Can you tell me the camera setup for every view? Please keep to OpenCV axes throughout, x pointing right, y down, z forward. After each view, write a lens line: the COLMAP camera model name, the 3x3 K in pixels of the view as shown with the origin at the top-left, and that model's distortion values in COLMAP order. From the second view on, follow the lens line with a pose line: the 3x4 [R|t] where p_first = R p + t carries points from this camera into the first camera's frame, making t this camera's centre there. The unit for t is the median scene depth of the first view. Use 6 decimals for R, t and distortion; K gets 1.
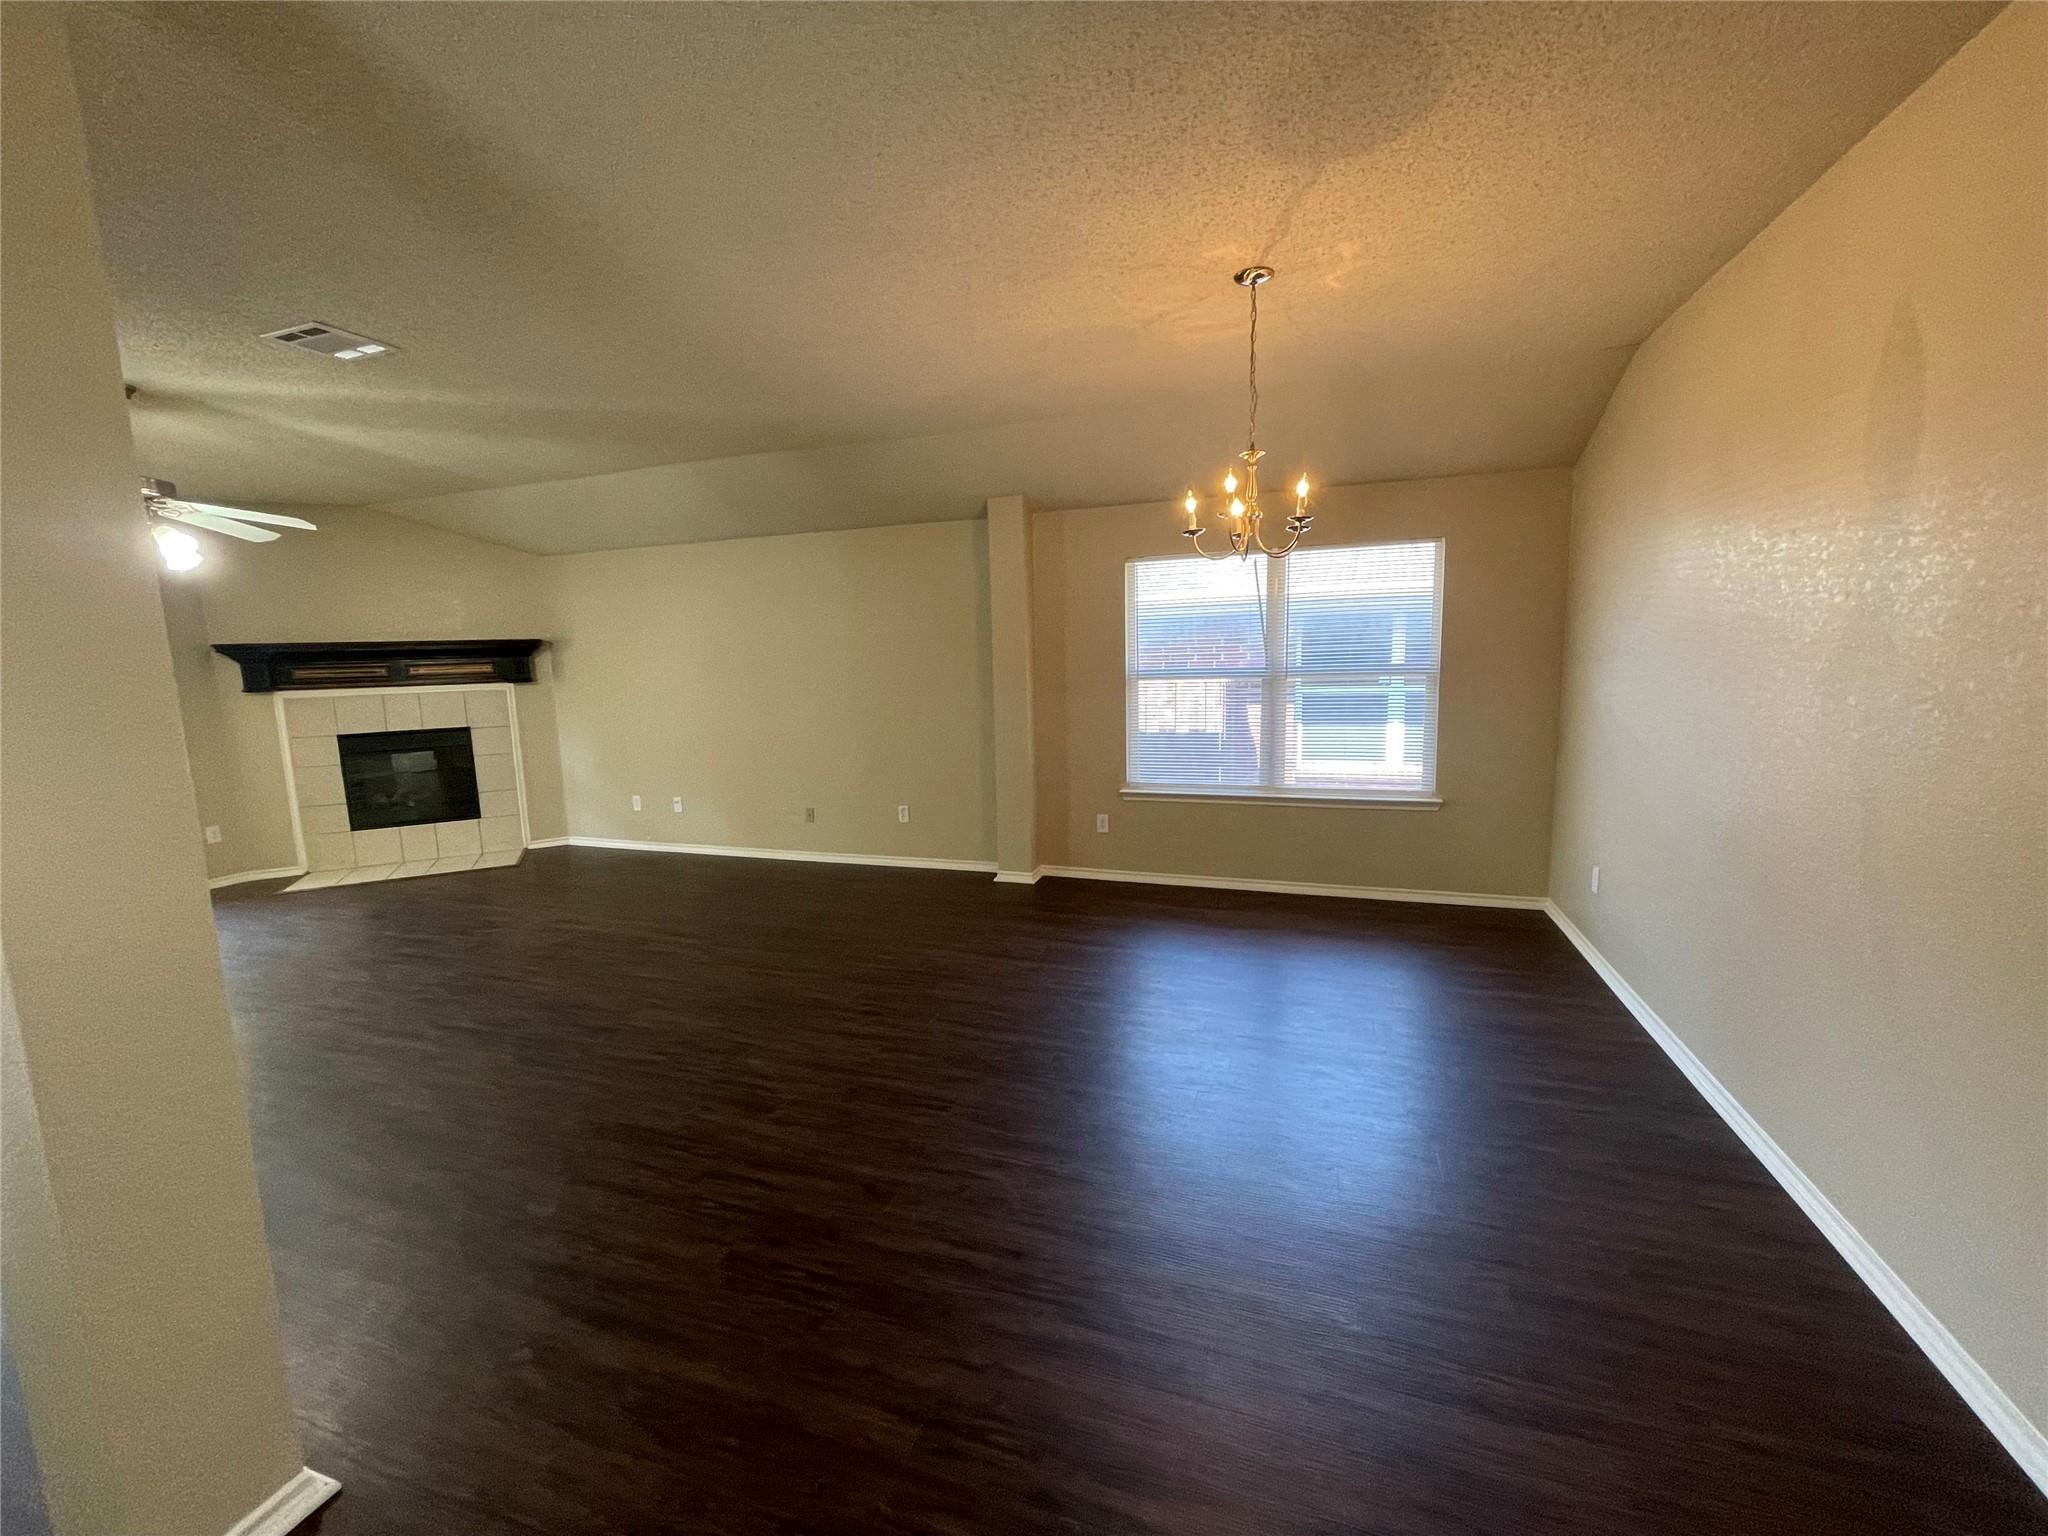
lens RADIAL K [[826.2, 0, 1022.0], [0, 826.2, 767.6], [0, 0, 1]] dist [0.002420, 0.000064]
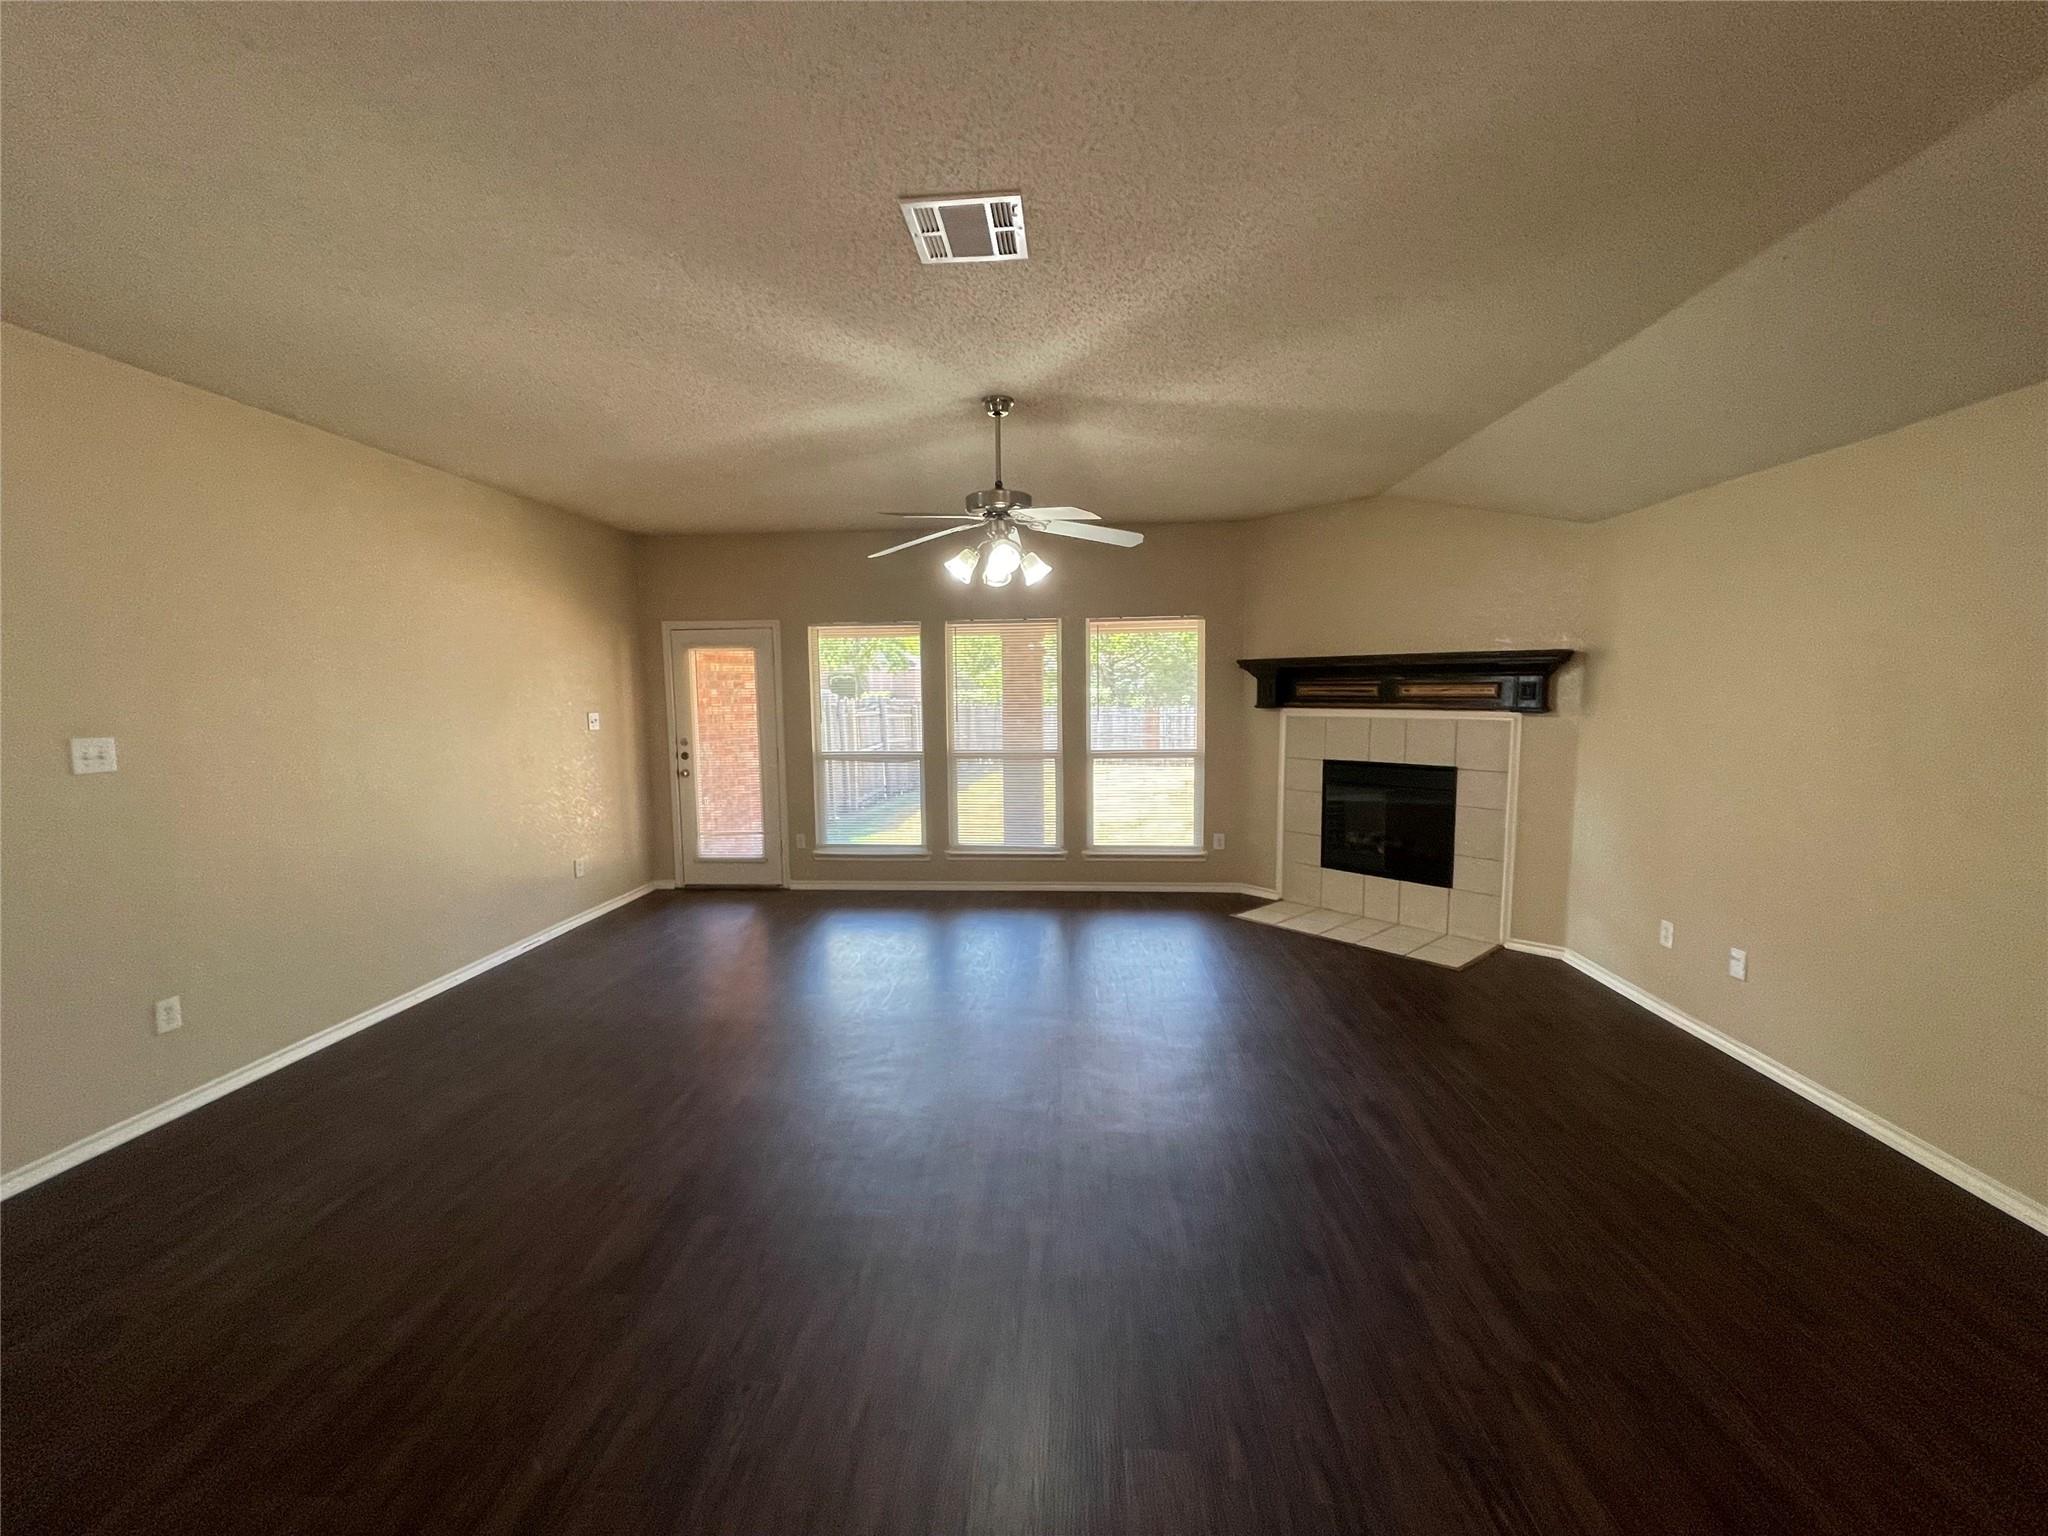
lens RADIAL K [[826.2, 0, 1025.0], [0, 826.2, 767.0], [0, 0, 1]] dist [0.002420, 0.000064]
pose [[0.257772, 0.124648, -0.958132, -0.050331], [-0.133468, 0.986731, 0.092460, -0.068221], [0.956943, 0.104047, 0.270988, 0.432015]]
